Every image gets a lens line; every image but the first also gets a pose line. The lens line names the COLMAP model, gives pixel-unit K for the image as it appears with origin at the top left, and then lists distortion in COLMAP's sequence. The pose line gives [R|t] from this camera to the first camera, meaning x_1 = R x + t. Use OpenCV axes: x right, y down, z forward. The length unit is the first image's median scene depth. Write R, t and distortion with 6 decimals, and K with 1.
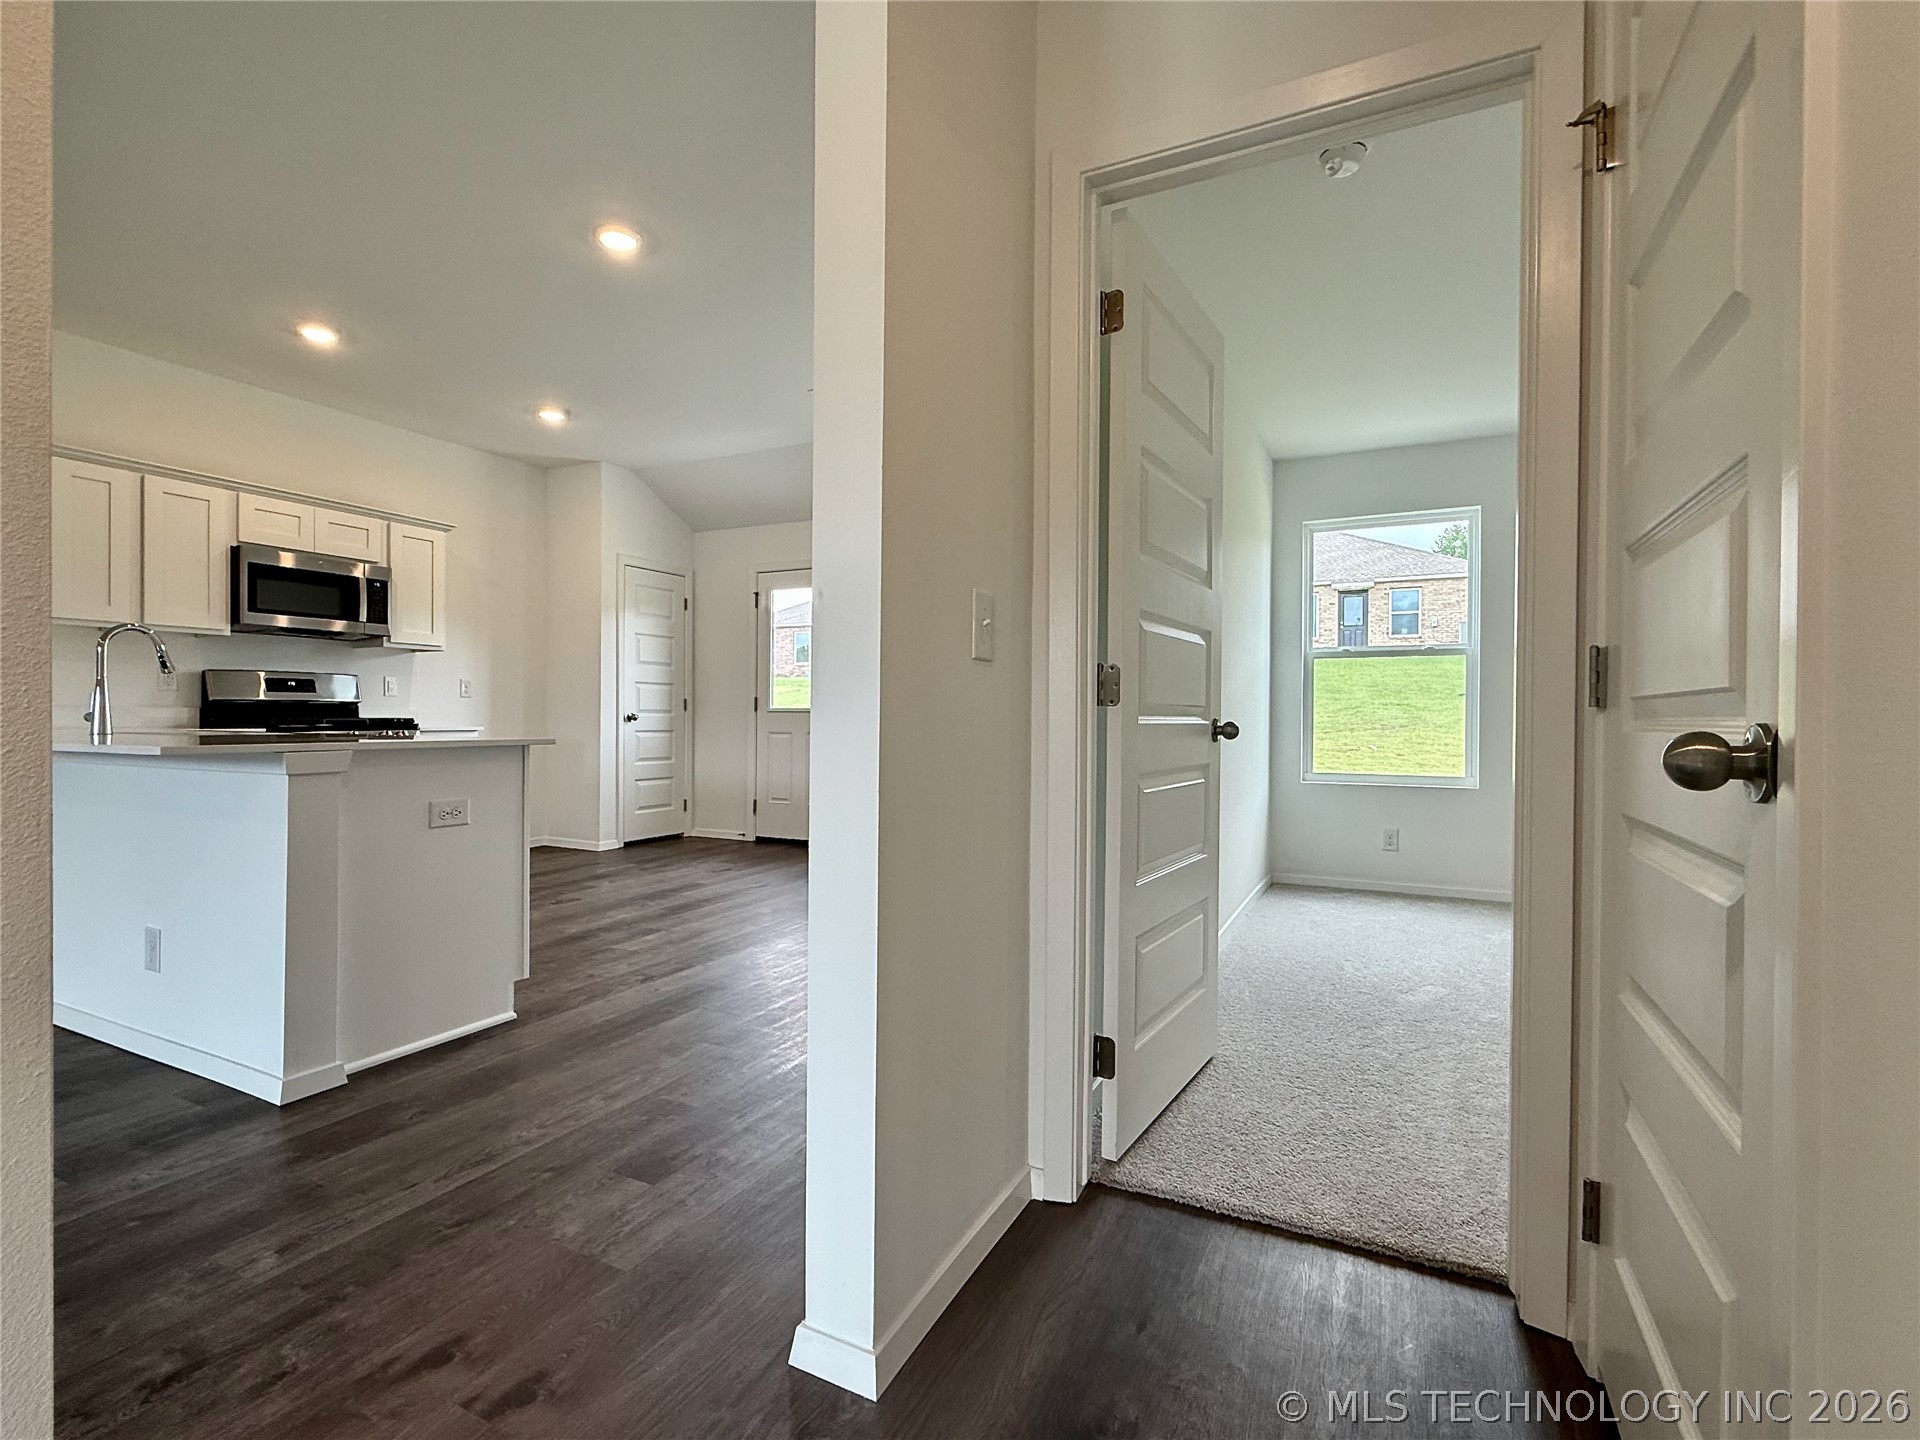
lens RADIAL K [[895.5, 0, 957.1], [0, 895.5, 719.8], [0, 0, 1]] dist [0.000325, -0.000030]
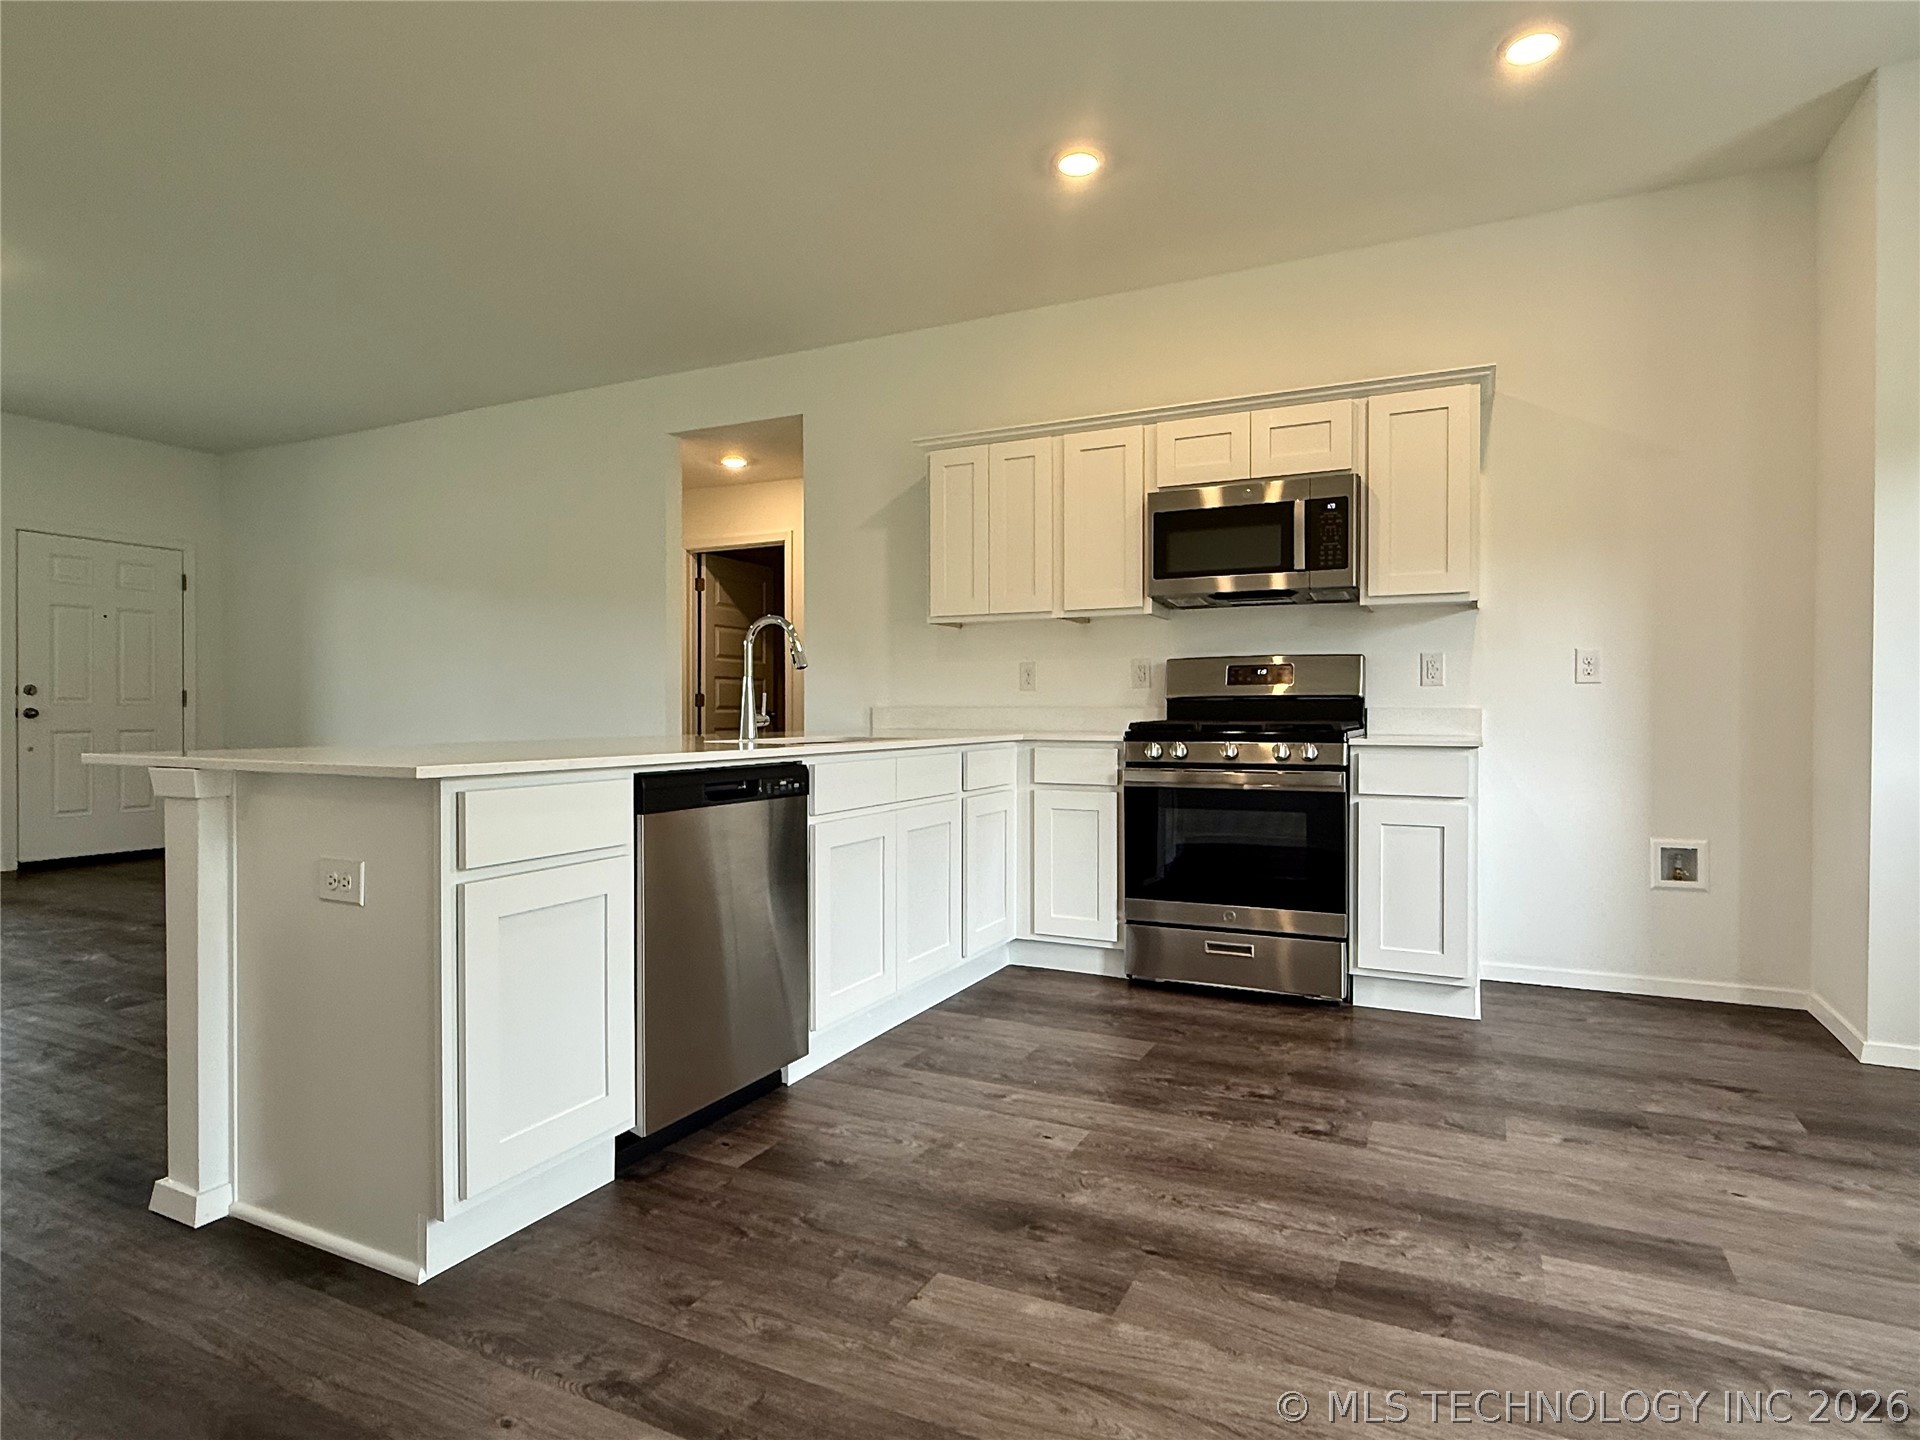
lens RADIAL K [[1037.3, 0, 954.0], [0, 1037.3, 722.6], [0, 0, 1]] dist [0.001551, -0.000102]
pose [[-0.002714, 0.008144, -0.999963, 0.073424], [-0.004819, 0.999955, 0.008157, -0.006208], [0.999985, 0.004841, -0.002675, 0.760912]]
